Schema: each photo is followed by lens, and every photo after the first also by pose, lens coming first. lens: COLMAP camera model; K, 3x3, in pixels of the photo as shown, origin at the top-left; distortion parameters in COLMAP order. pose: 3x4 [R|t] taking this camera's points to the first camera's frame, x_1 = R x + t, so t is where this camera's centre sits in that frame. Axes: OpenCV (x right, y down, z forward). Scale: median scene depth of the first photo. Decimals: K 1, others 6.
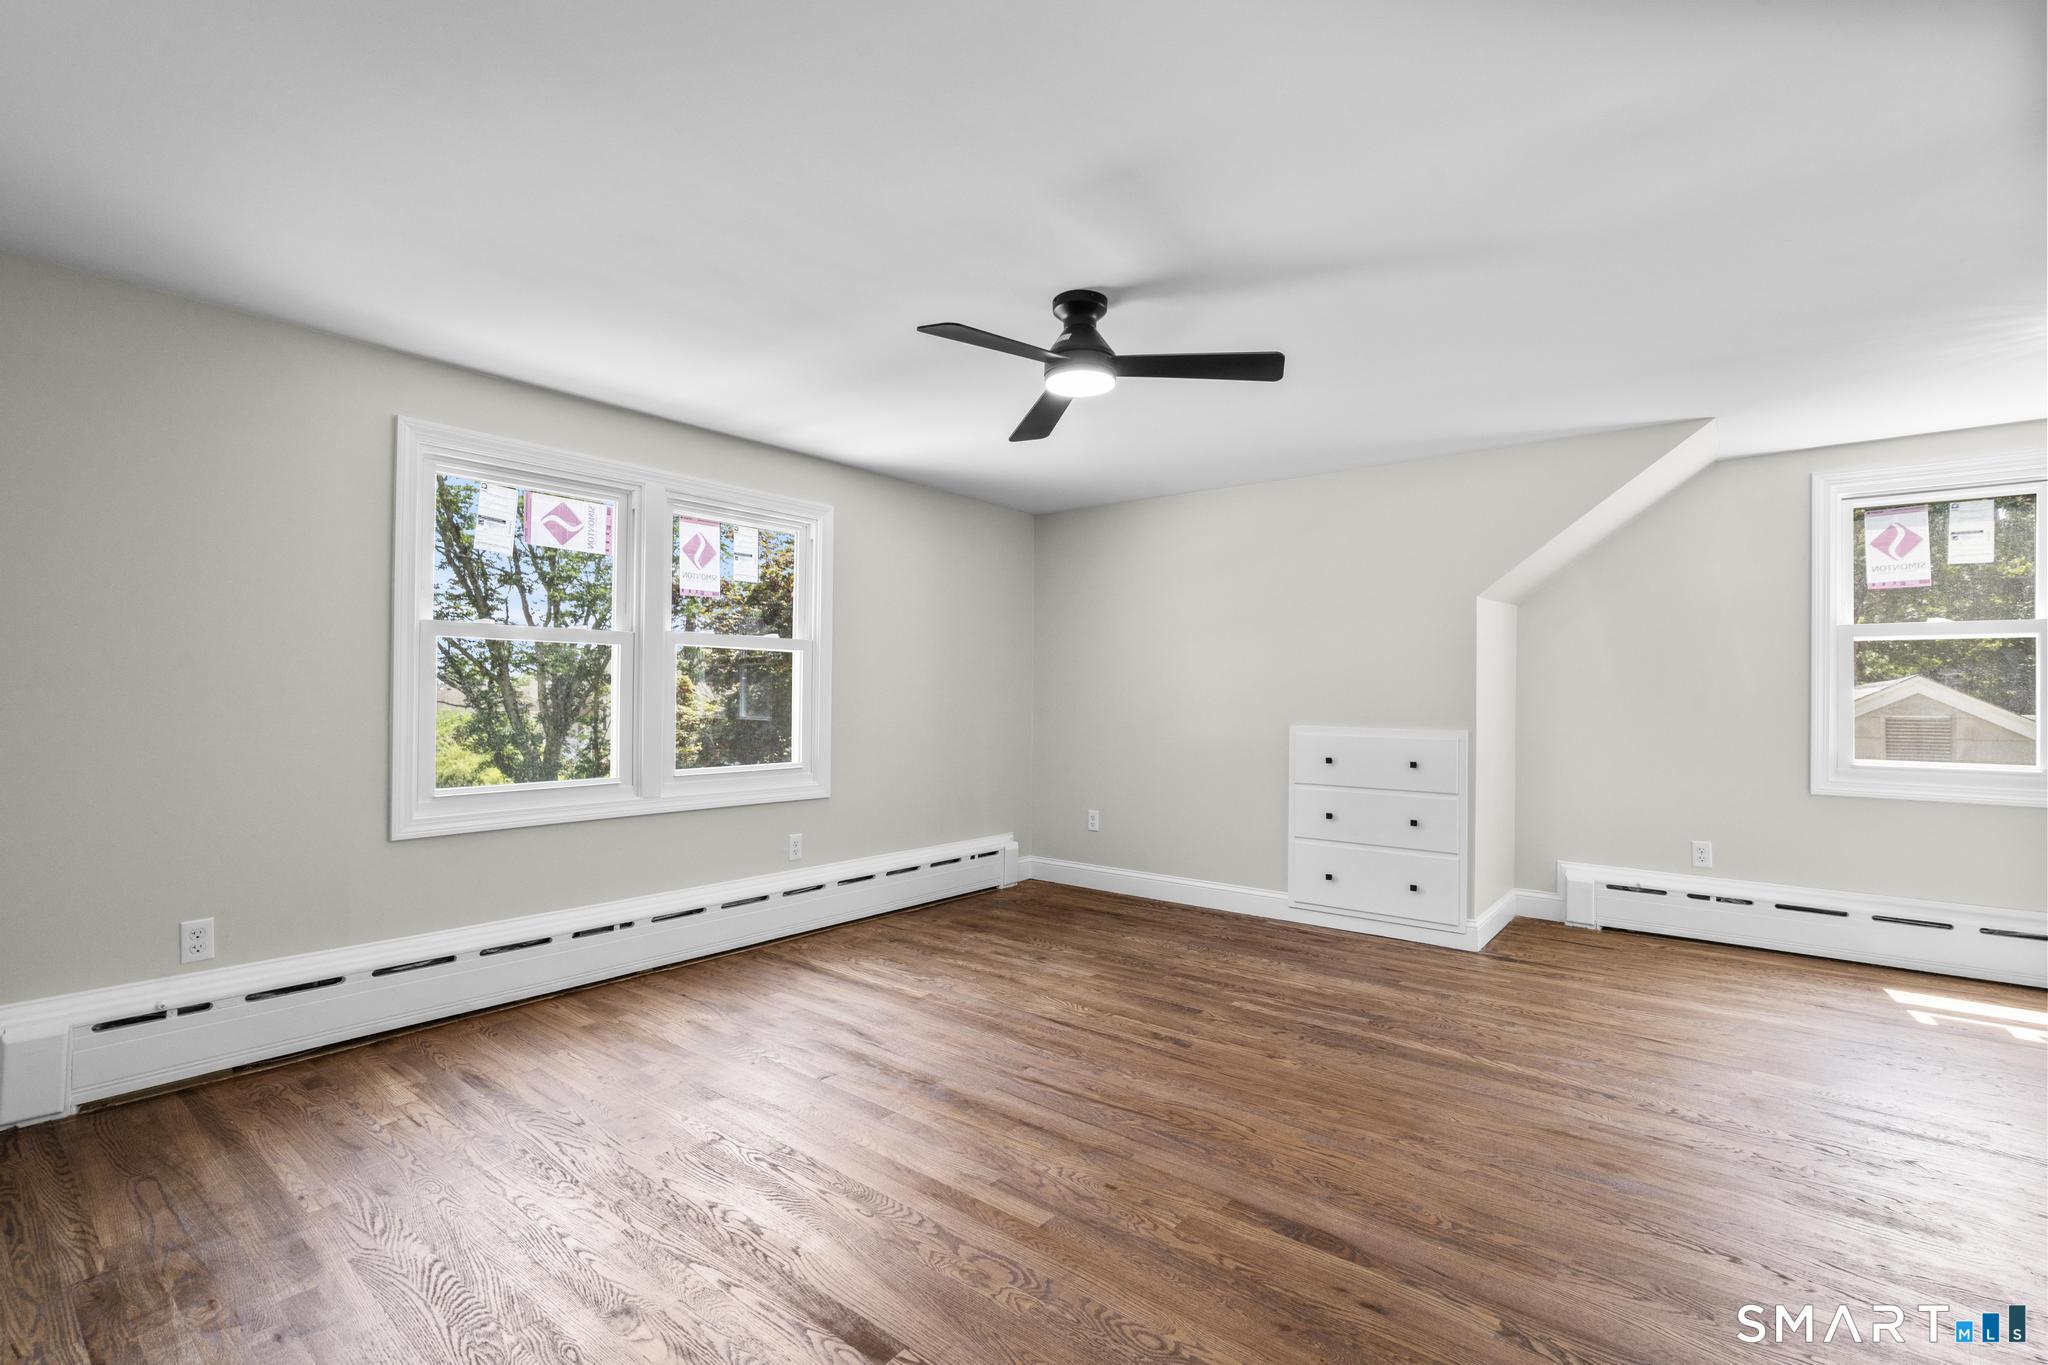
lens RADIAL K [[915.4, 0, 1024.3], [0, 915.4, 689.4], [0, 0, 1]] dist [-0.002891, 0.000690]
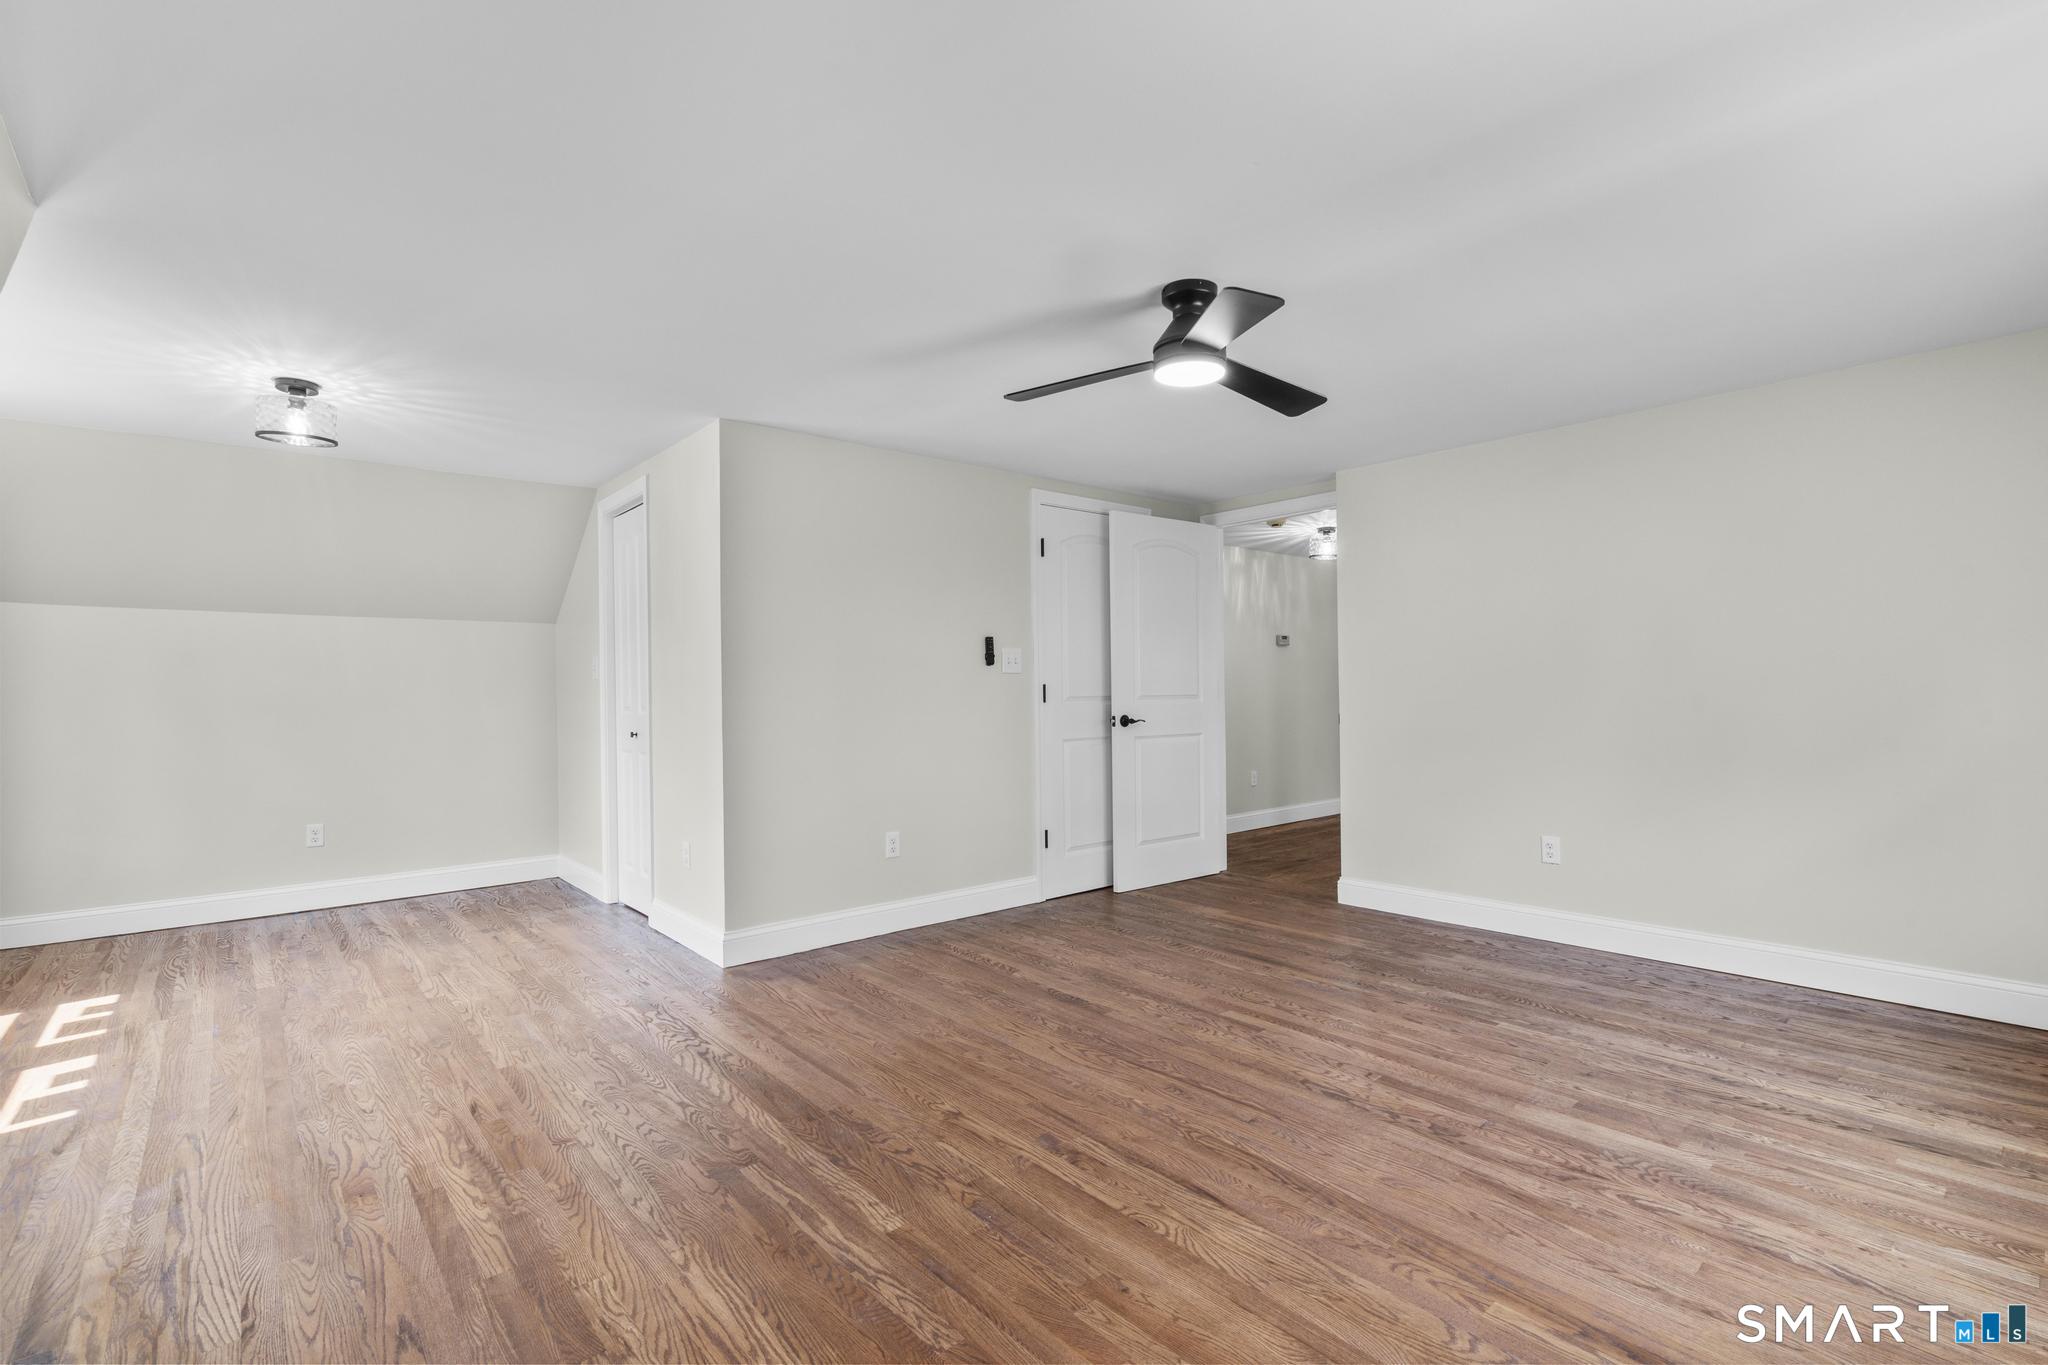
lens RADIAL K [[915.4, 0, 1024.3], [0, 915.4, 689.4], [0, 0, 1]] dist [-0.002891, 0.000690]
pose [[-0.983748, 0.001041, 0.179554, 0.053770], [-0.000045, 0.999982, -0.006047, 0.011577], [-0.179557, -0.005957, -0.983730, 1.753627]]
